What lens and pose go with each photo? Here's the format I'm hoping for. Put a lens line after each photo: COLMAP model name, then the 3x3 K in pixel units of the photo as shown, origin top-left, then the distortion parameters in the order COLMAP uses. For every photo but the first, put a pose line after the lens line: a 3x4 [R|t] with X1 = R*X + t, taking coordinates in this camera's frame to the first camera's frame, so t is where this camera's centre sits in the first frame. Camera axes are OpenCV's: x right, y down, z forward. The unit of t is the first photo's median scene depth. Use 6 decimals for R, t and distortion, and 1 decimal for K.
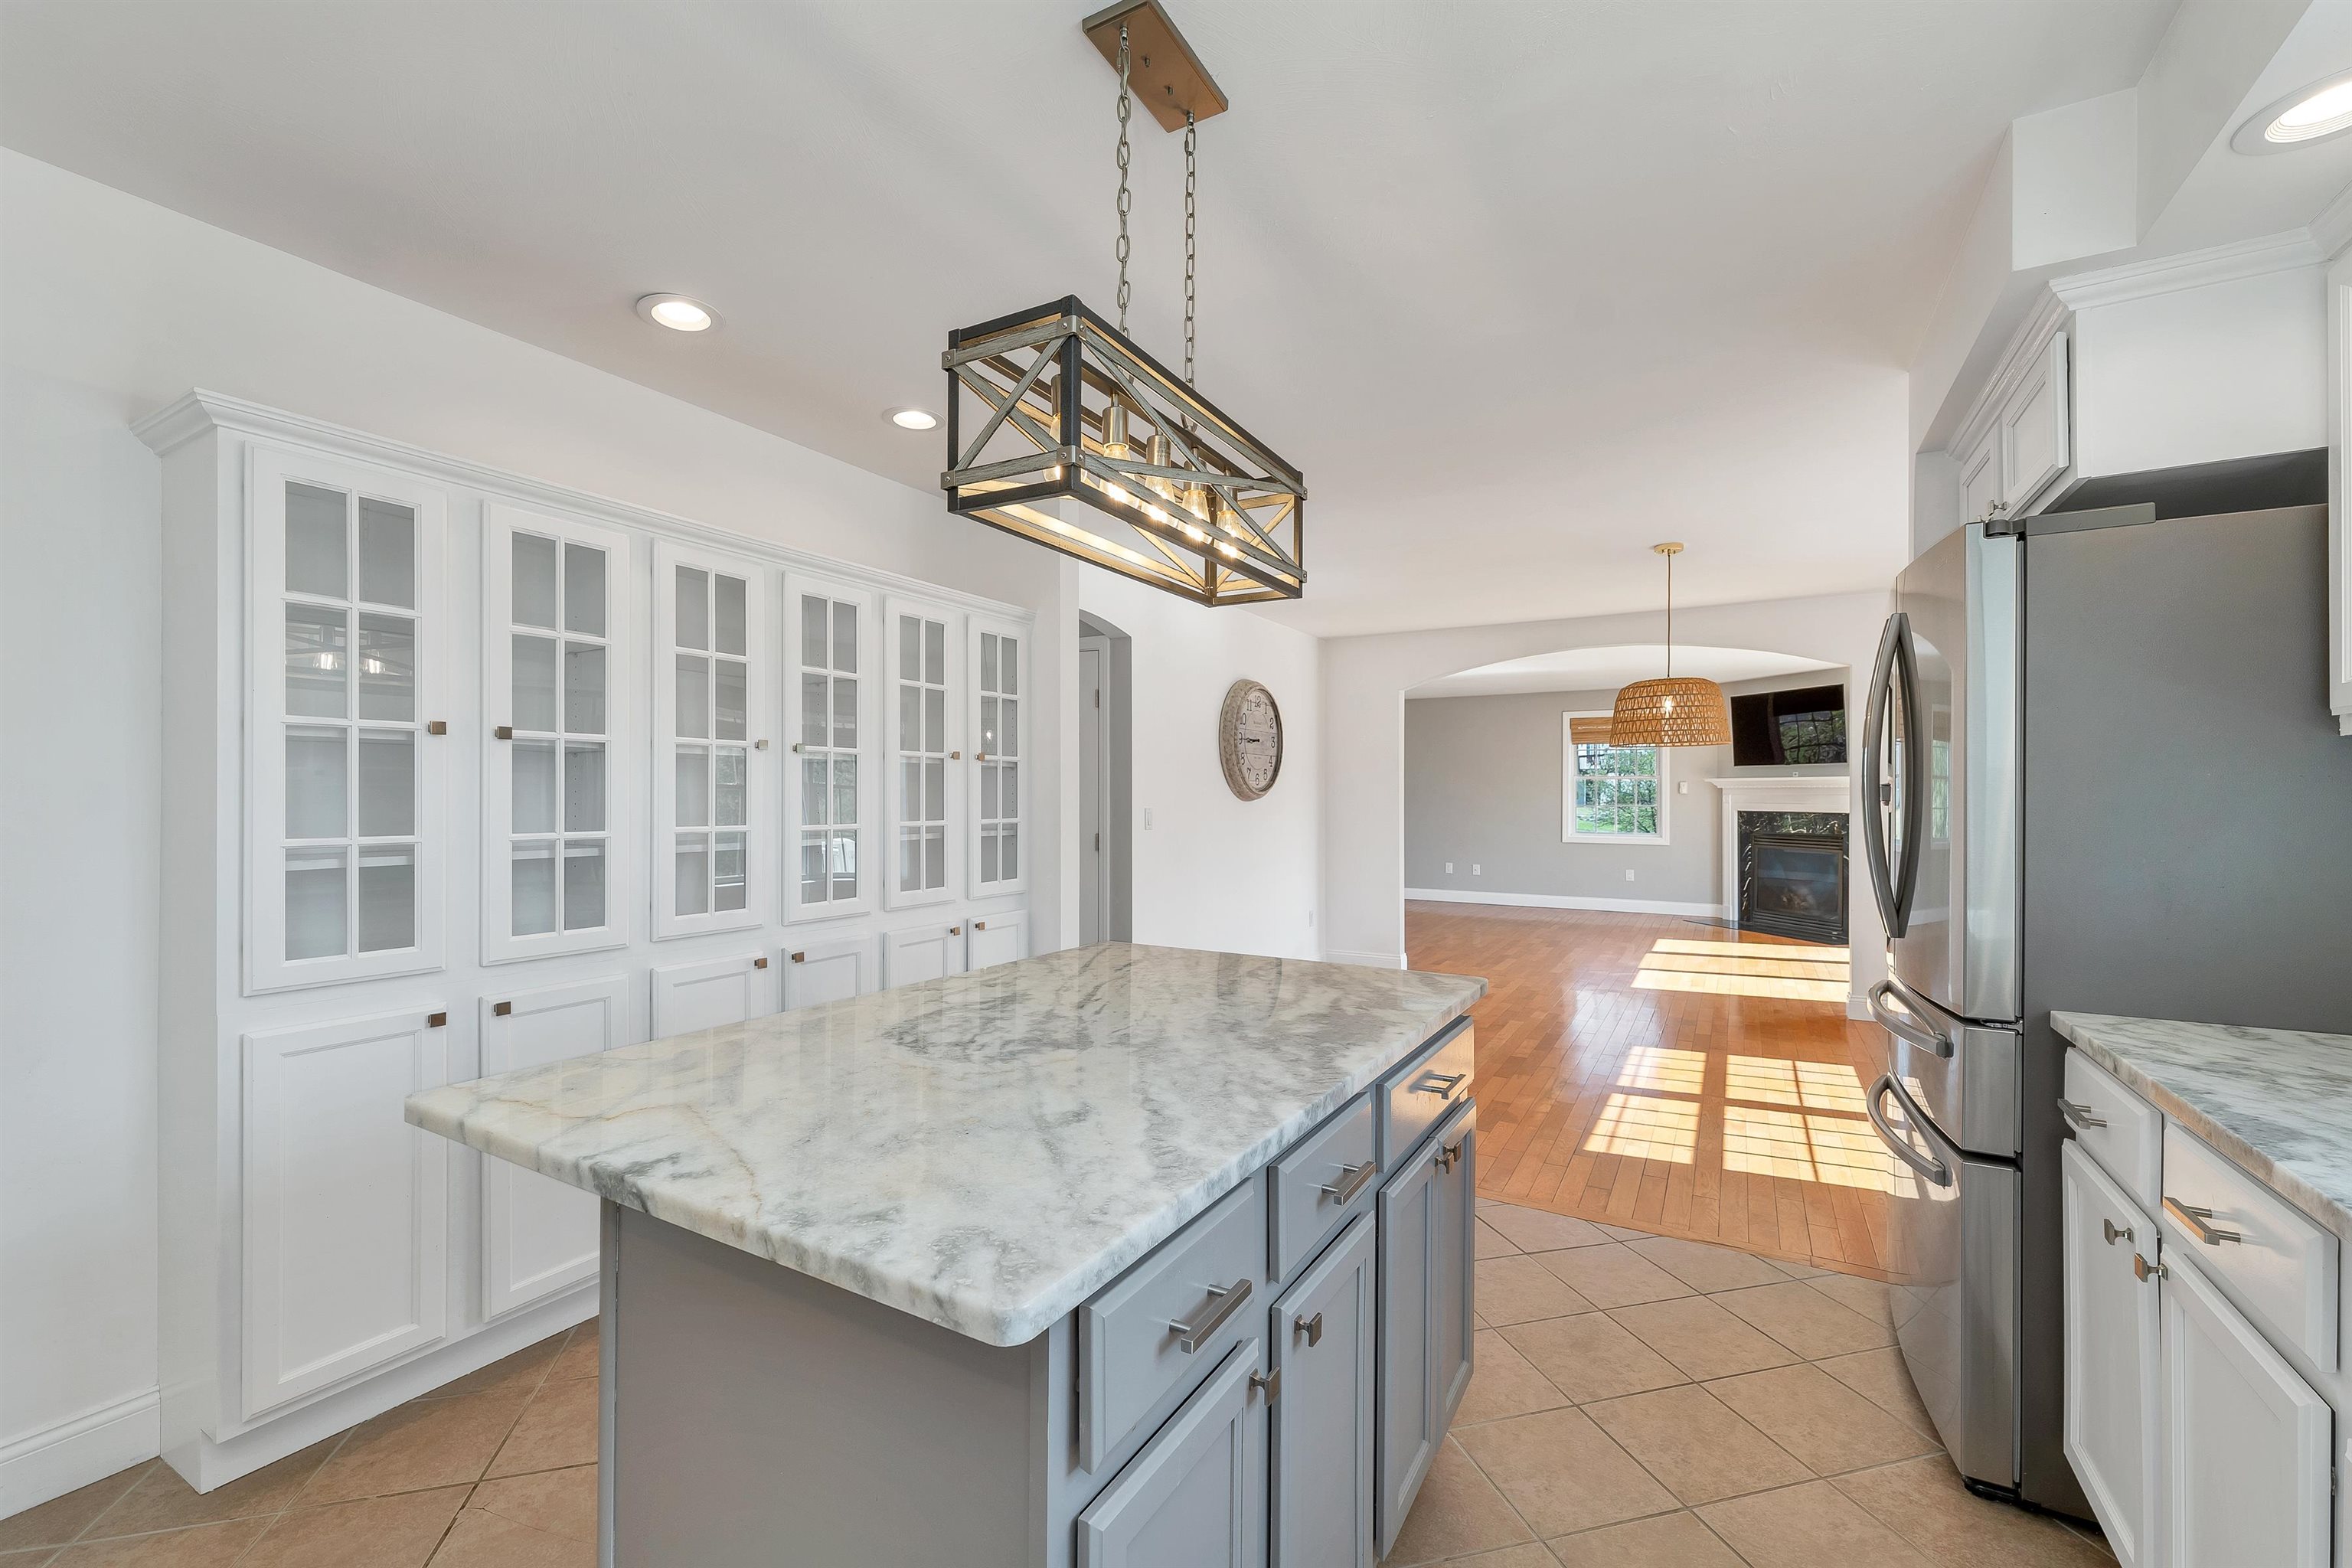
lens RADIAL K [[972.6, 0, 1163.1], [0, 972.6, 795.8], [0, 0, 1]] dist [-0.000119, -0.000074]
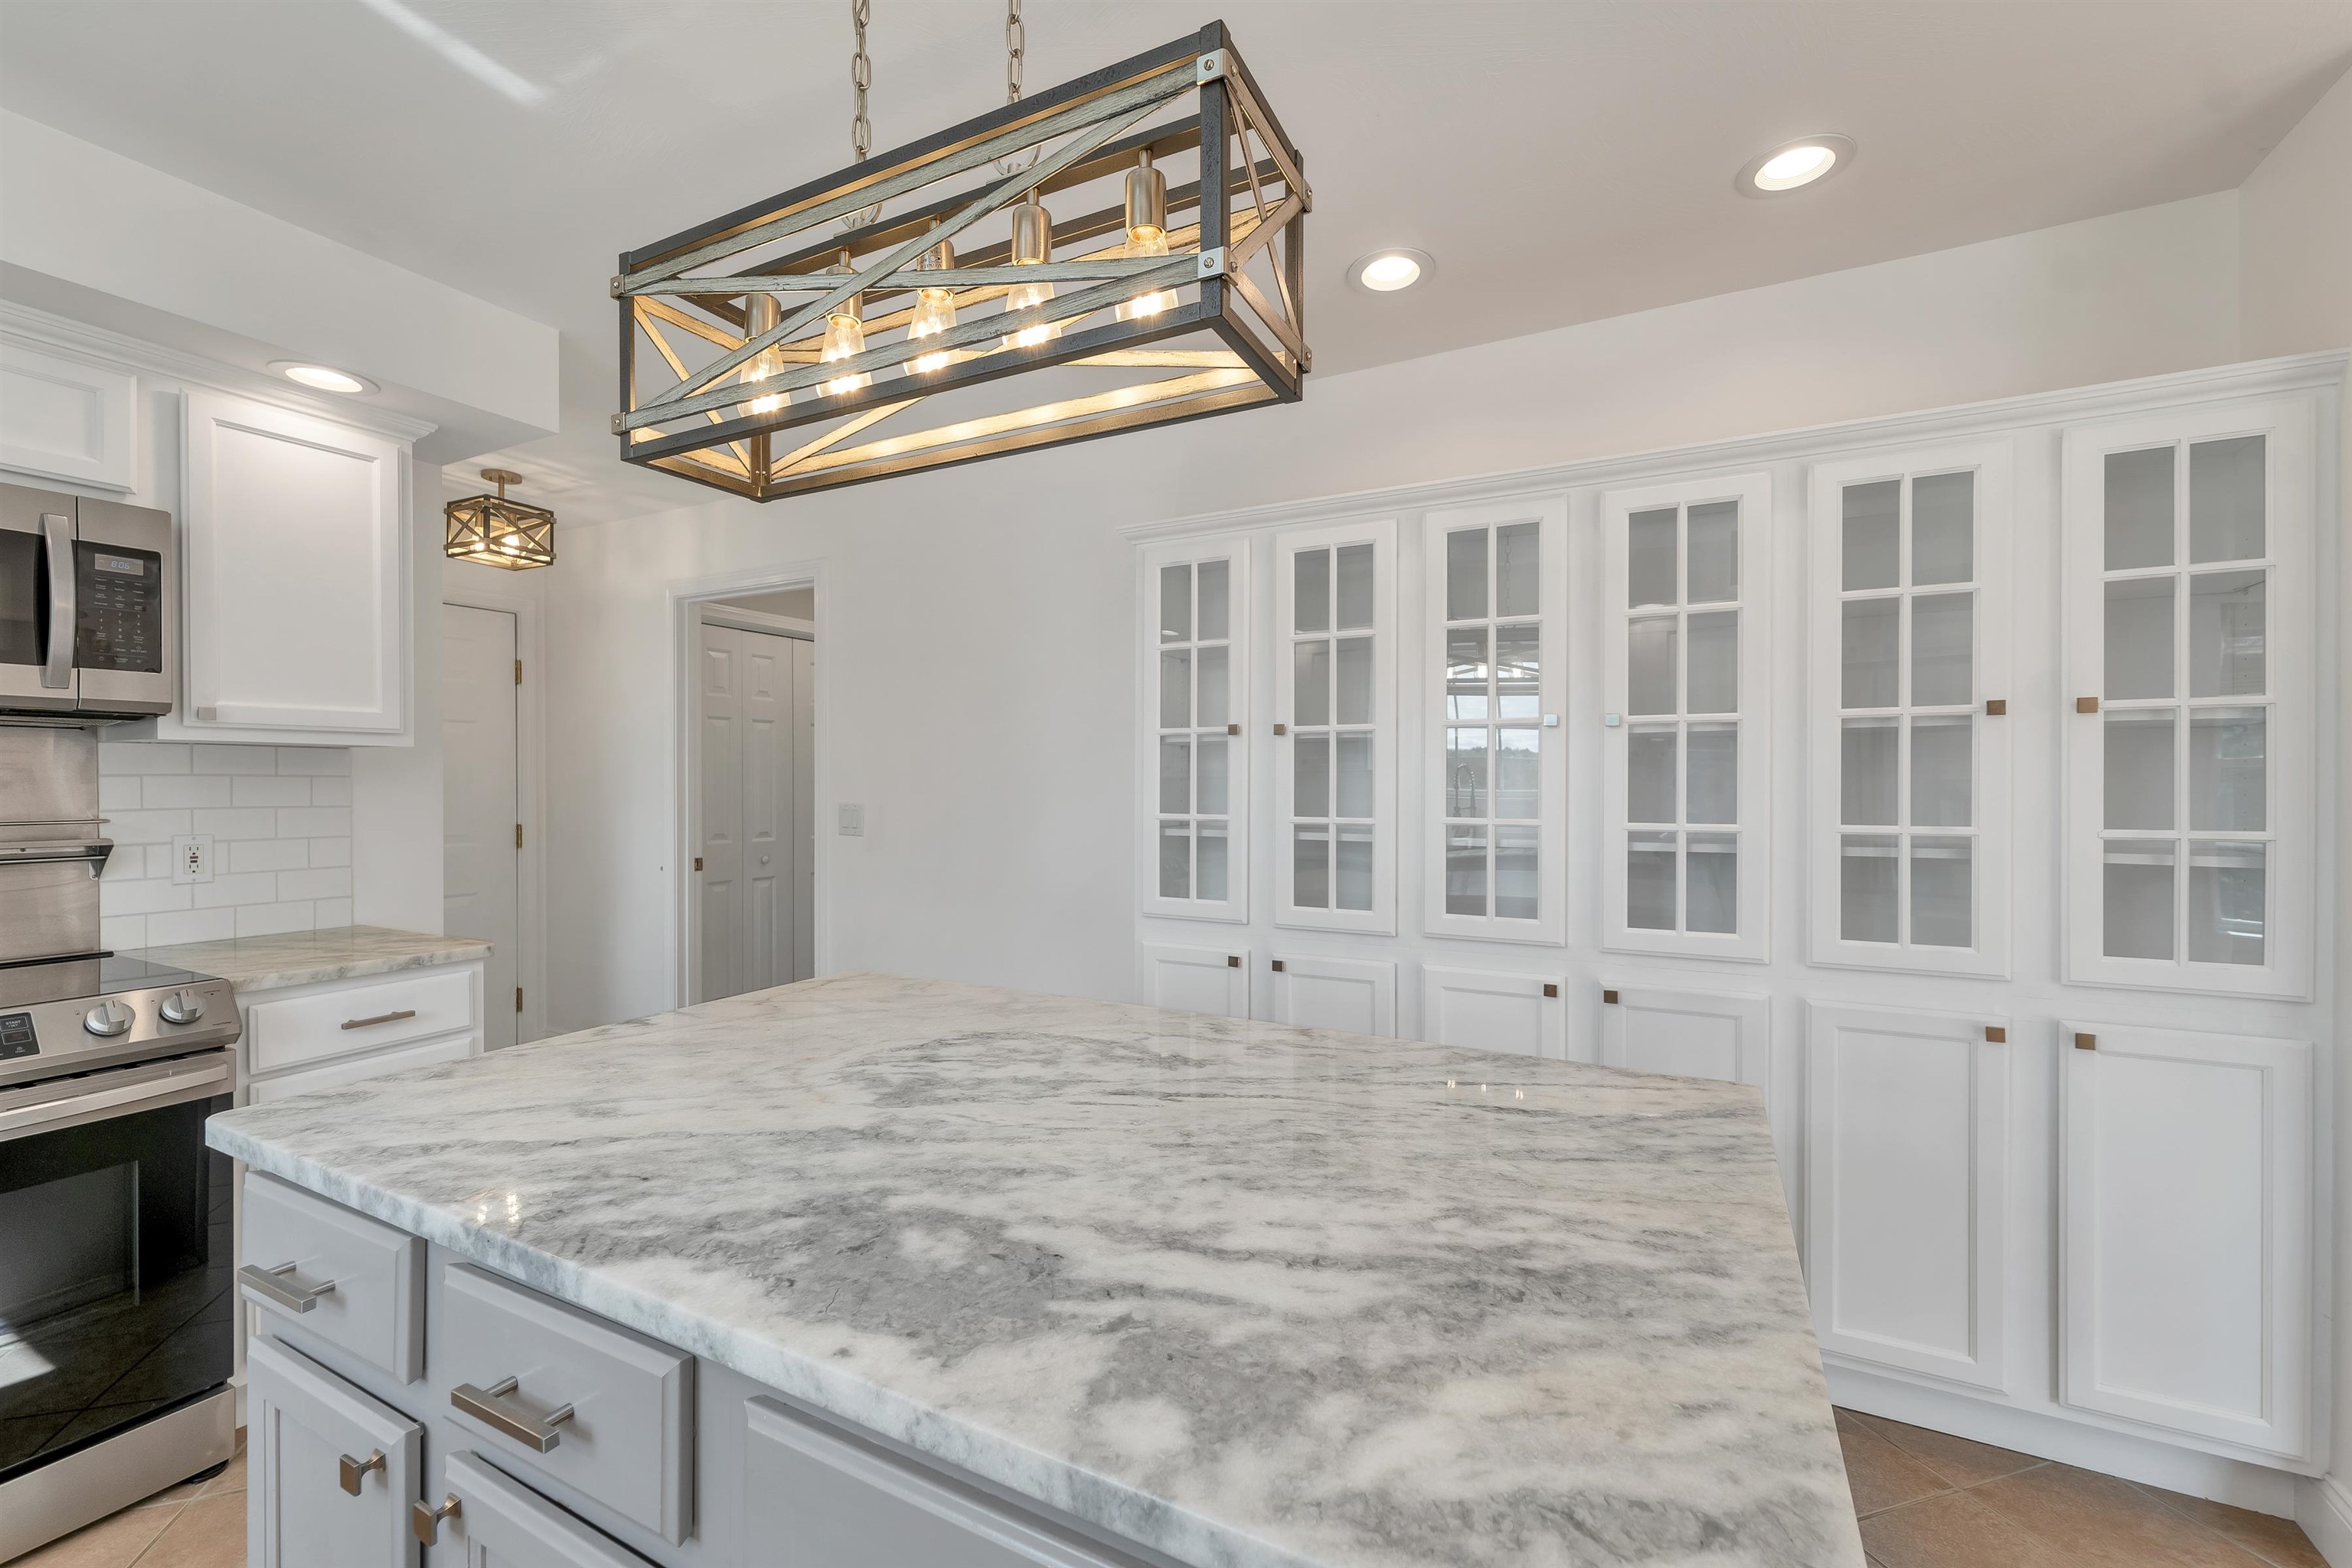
lens RADIAL K [[982.5, 0, 1176.0], [0, 982.5, 784.0], [0, 0, 1]] dist [0.000456, -0.000170]
pose [[0.045518, -0.000297, -0.998963, 0.561035], [-0.000226, 1.000000, -0.000308, 0.001253], [0.998964, 0.000239, 0.045518, 0.939968]]
